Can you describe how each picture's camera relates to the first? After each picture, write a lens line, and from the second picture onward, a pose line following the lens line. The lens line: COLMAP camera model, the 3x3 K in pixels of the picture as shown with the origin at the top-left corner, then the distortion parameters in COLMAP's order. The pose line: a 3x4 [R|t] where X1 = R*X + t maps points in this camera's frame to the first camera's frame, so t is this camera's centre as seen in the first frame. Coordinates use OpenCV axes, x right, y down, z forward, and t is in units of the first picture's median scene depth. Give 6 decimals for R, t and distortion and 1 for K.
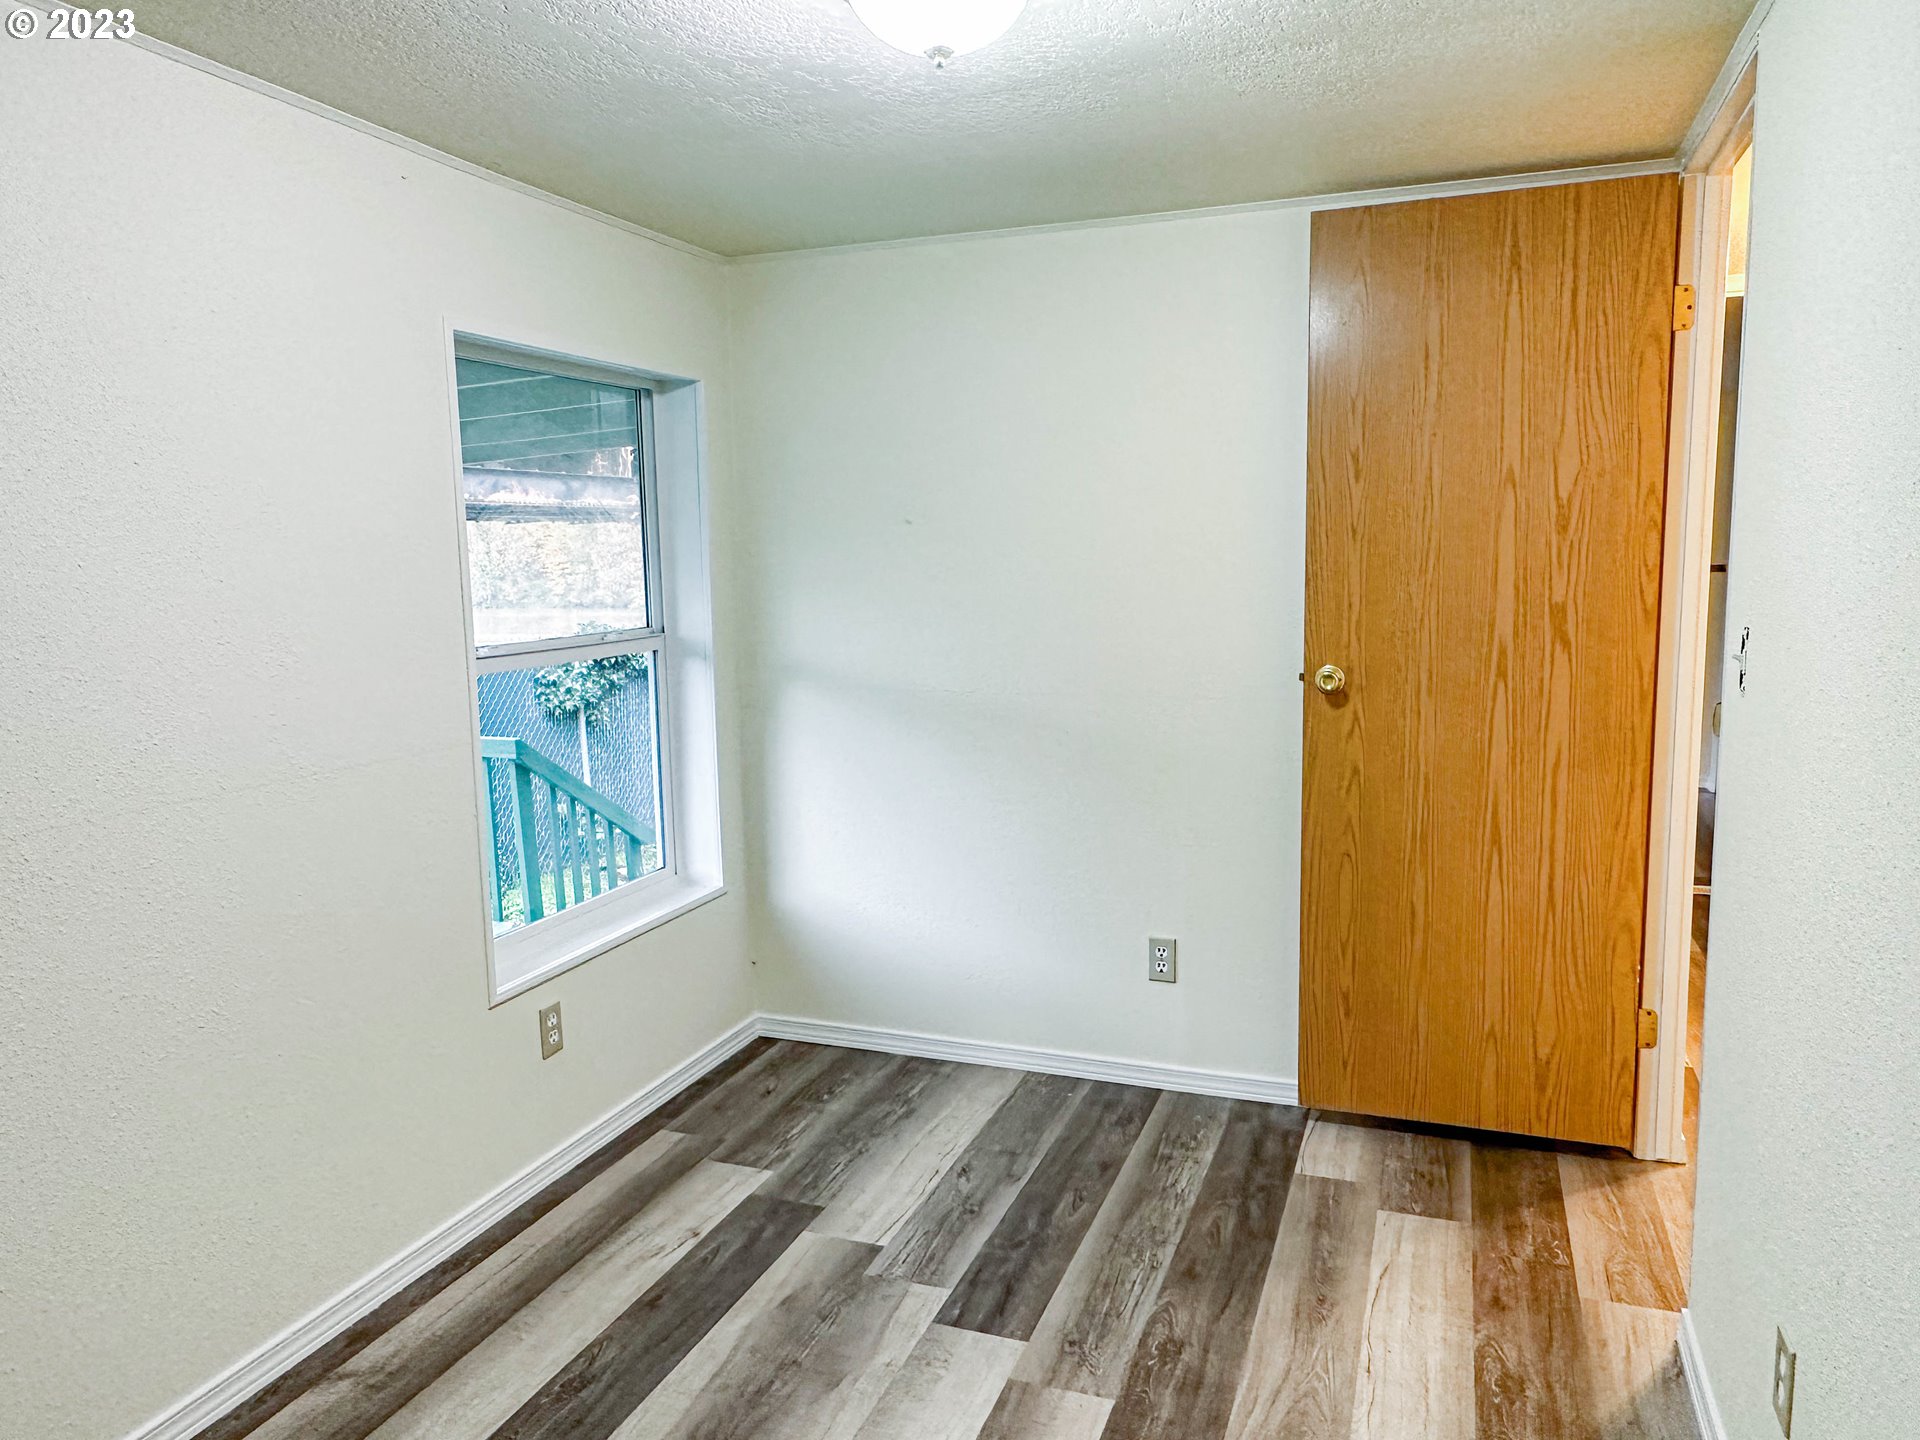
lens RADIAL K [[1386.2, 0, 960.0], [0, 1386.2, 720.0], [0, 0, 1]] dist [-0.012734, -0.000294]
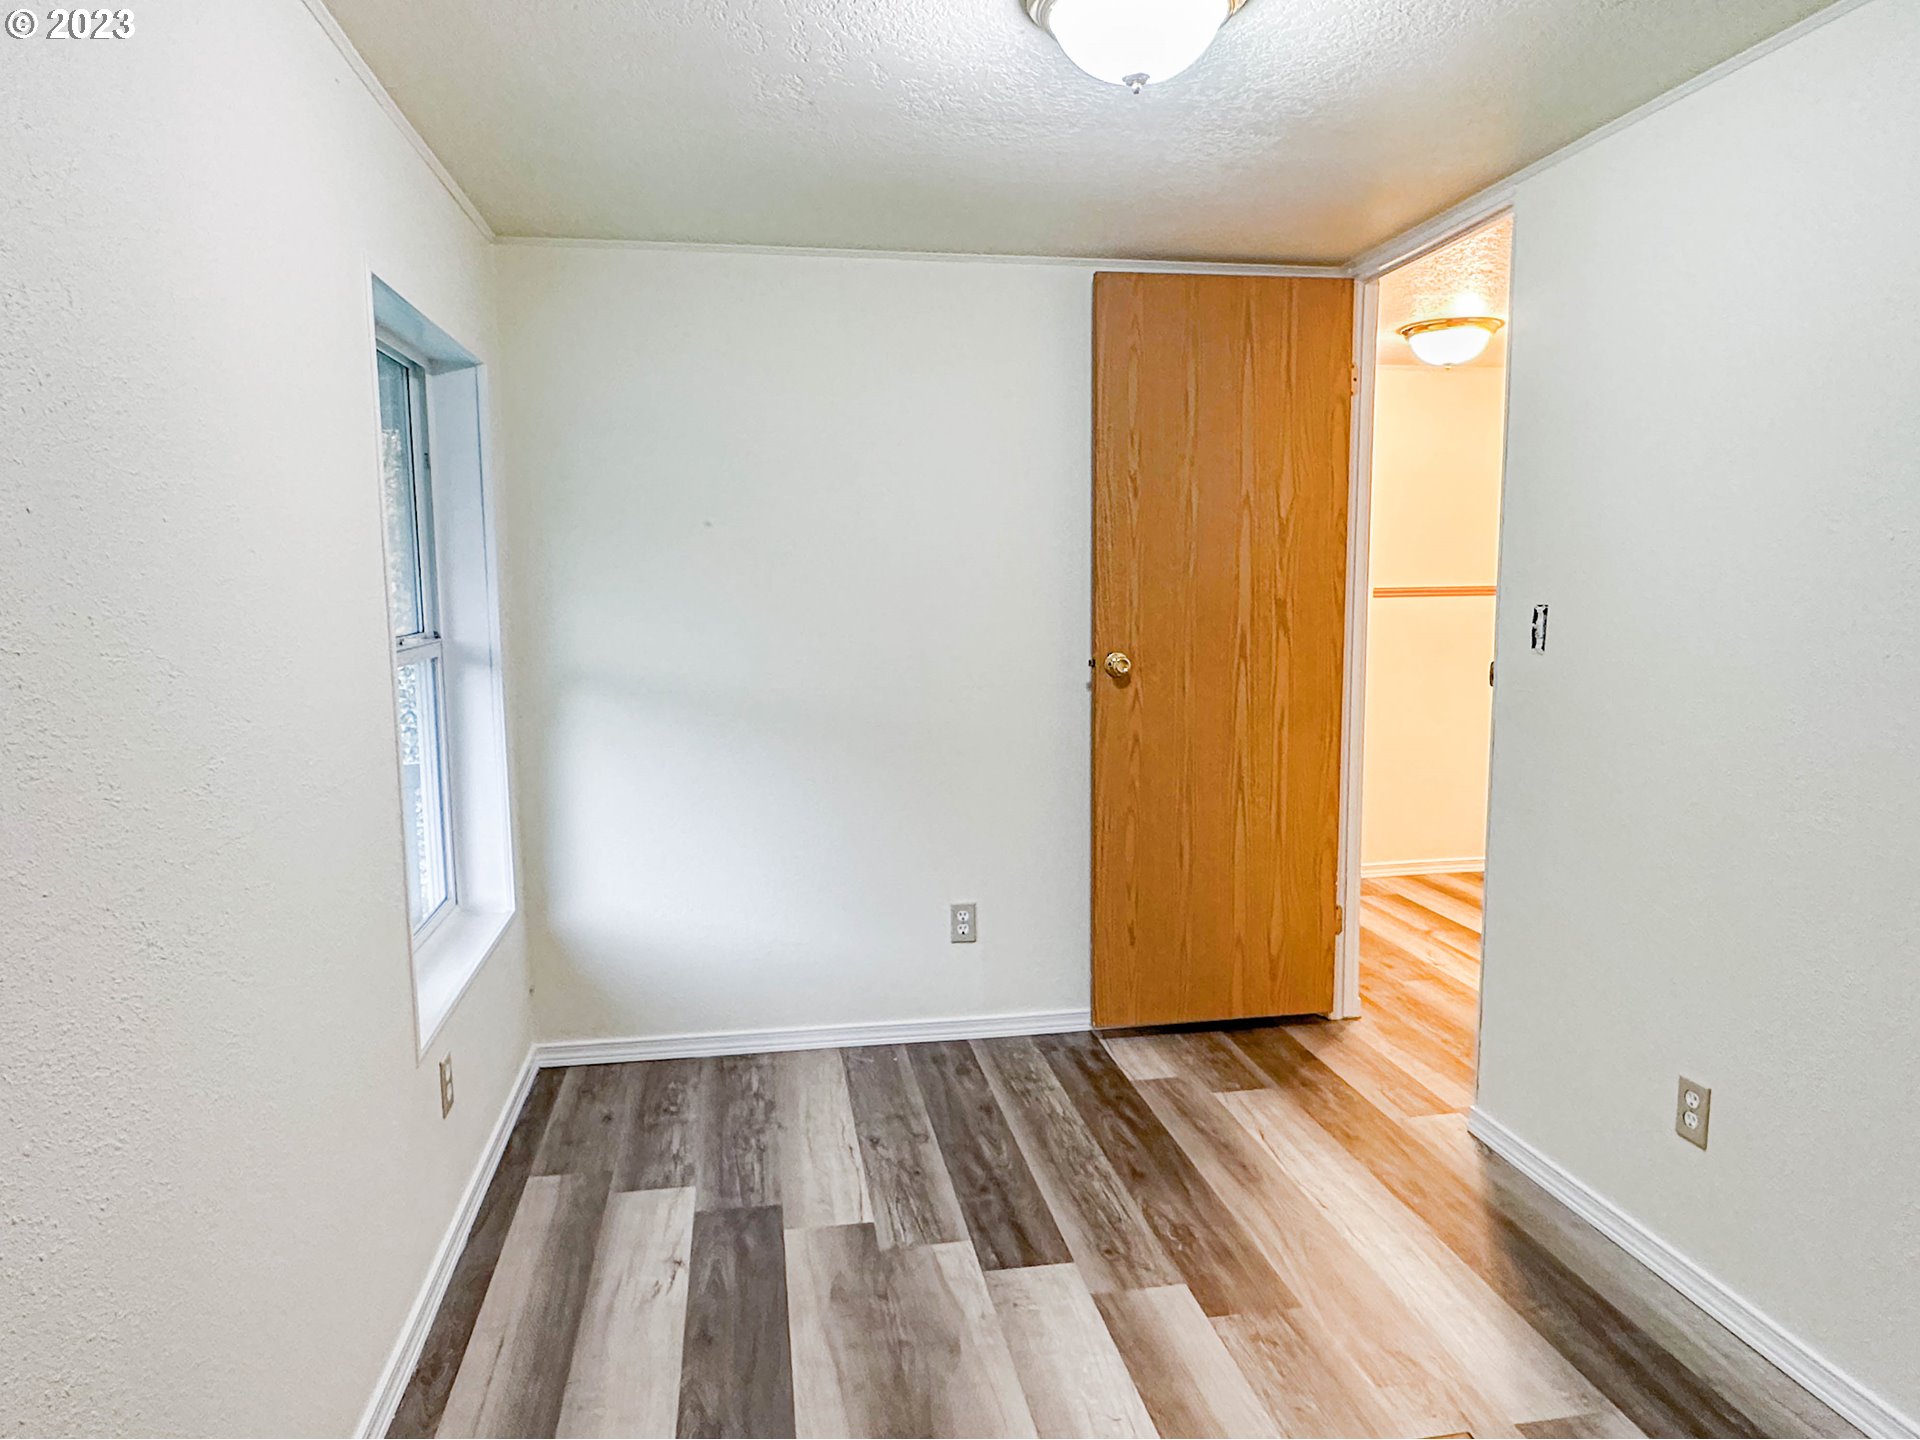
lens RADIAL K [[1266.5, 0, 960.0], [0, 1266.5, 720.0], [0, 0, 1]] dist [-0.003948, -0.002137]
pose [[0.851266, -0.046586, 0.522663, -0.429176], [0.056472, 0.998400, -0.002988, 0.014617], [-0.521687, 0.032059, 0.852534, 0.142172]]
